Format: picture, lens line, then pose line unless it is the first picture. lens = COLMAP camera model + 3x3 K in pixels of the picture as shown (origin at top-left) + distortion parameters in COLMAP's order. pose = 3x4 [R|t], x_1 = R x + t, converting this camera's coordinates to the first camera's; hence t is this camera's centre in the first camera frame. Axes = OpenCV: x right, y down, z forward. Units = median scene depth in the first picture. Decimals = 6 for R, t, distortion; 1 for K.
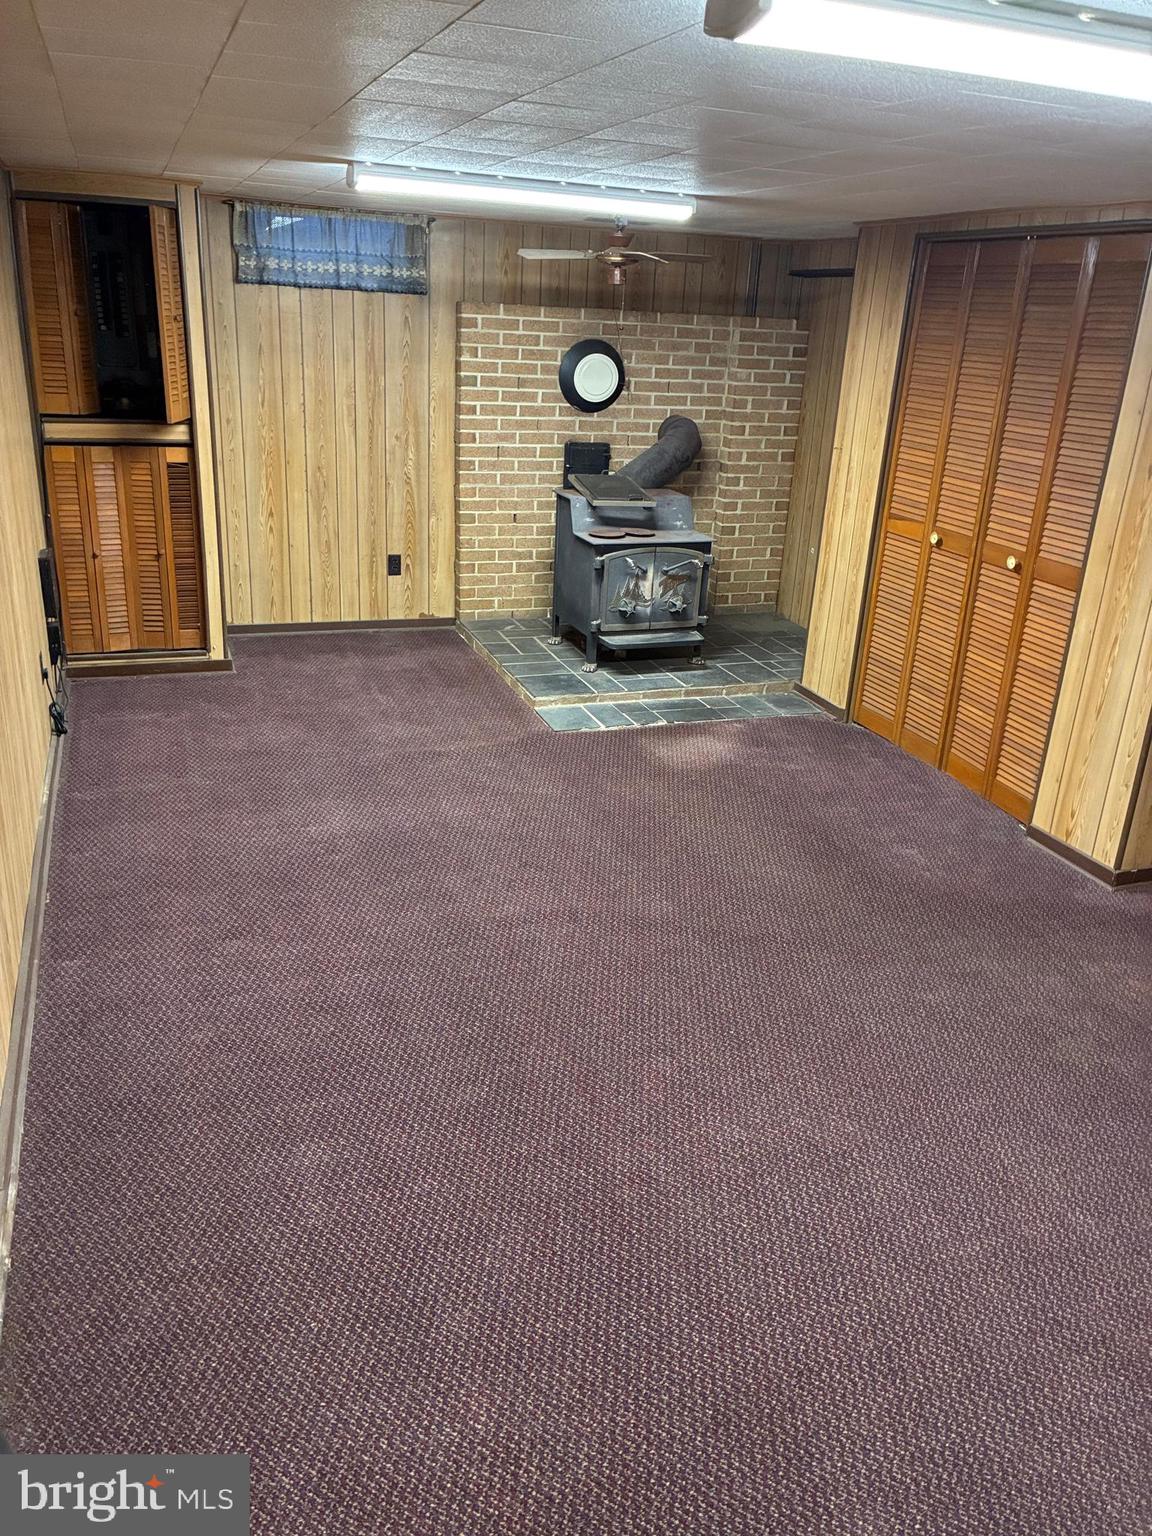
lens RADIAL K [[1164.3, 0, 576.1], [0, 1164.3, 776.0], [0, 0, 1]] dist [0.032153, -0.049178]
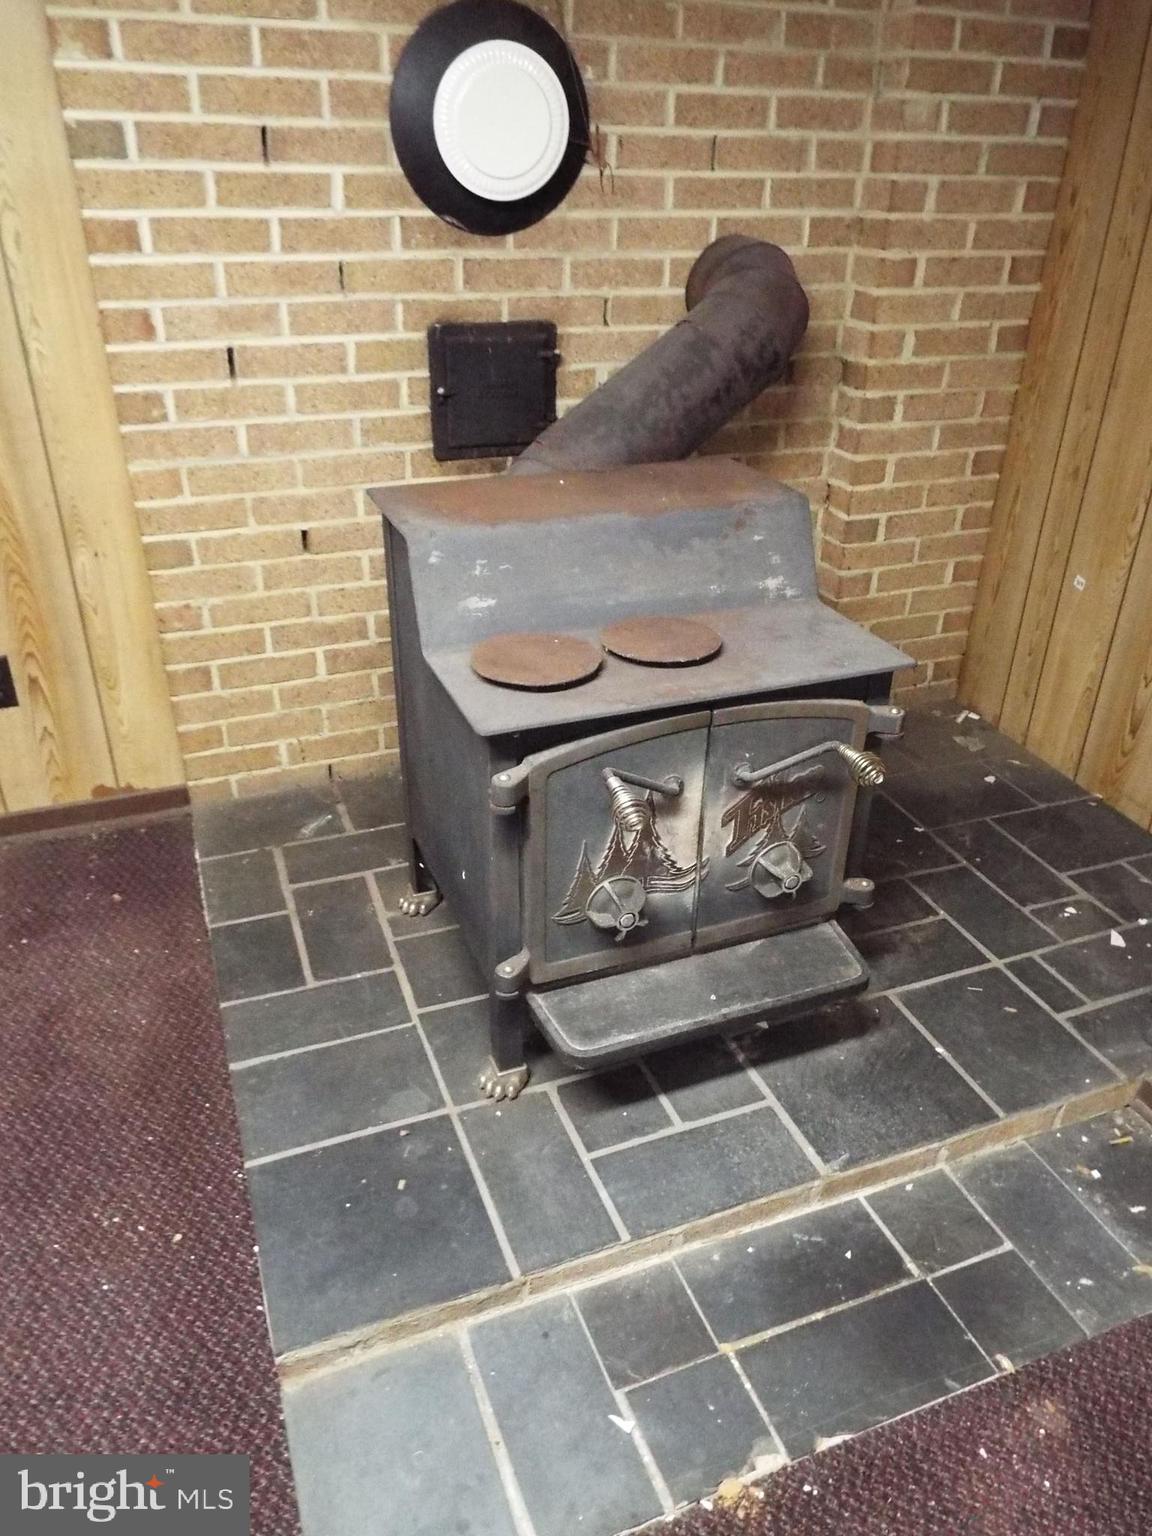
lens RADIAL K [[1097.7, 0, 579.1], [0, 1097.7, 761.9], [0, 0, 1]] dist [-0.014196, 0.019254]
pose [[0.999294, -0.037522, -0.001655, 0.031697], [0.037448, 0.991981, 0.120713, -0.189815], [-0.002887, -0.120690, 0.992686, 0.643868]]
